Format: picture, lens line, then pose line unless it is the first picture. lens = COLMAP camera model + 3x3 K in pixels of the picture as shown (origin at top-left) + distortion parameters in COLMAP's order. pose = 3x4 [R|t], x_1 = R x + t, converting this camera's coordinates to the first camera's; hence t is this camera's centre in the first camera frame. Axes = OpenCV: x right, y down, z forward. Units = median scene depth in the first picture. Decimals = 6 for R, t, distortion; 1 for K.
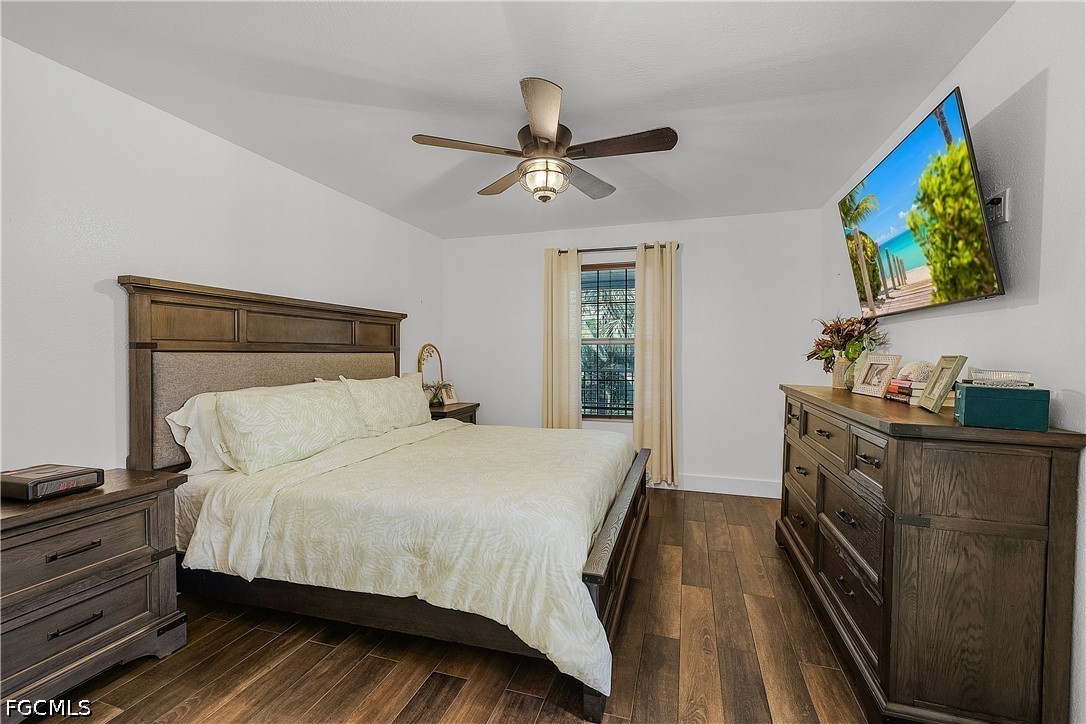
lens RADIAL K [[460.4, 0, 542.9], [0, 460.4, 365.7], [0, 0, 1]] dist [-0.004085, 0.001032]
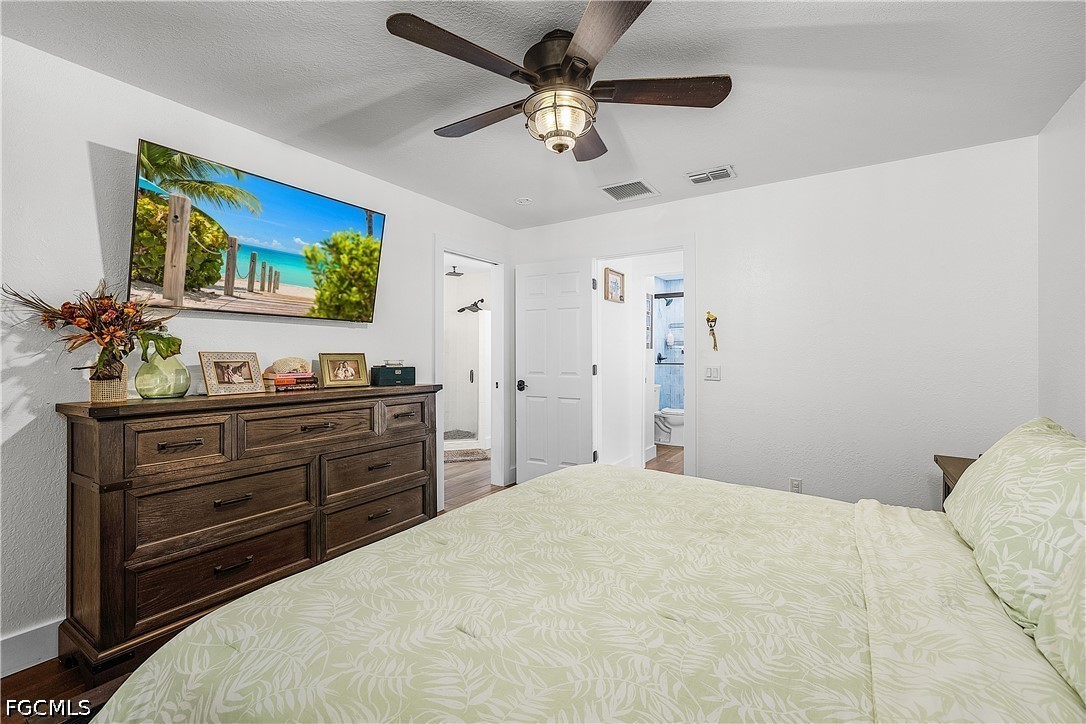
lens RADIAL K [[460.4, 0, 543.9], [0, 460.4, 363.9], [0, 0, 1]] dist [-0.004085, 0.001032]
pose [[-0.962180, -0.012116, 0.272143, -0.239251], [0.000248, 0.998971, 0.045351, -0.059566], [-0.272413, 0.043703, -0.961187, 2.385028]]
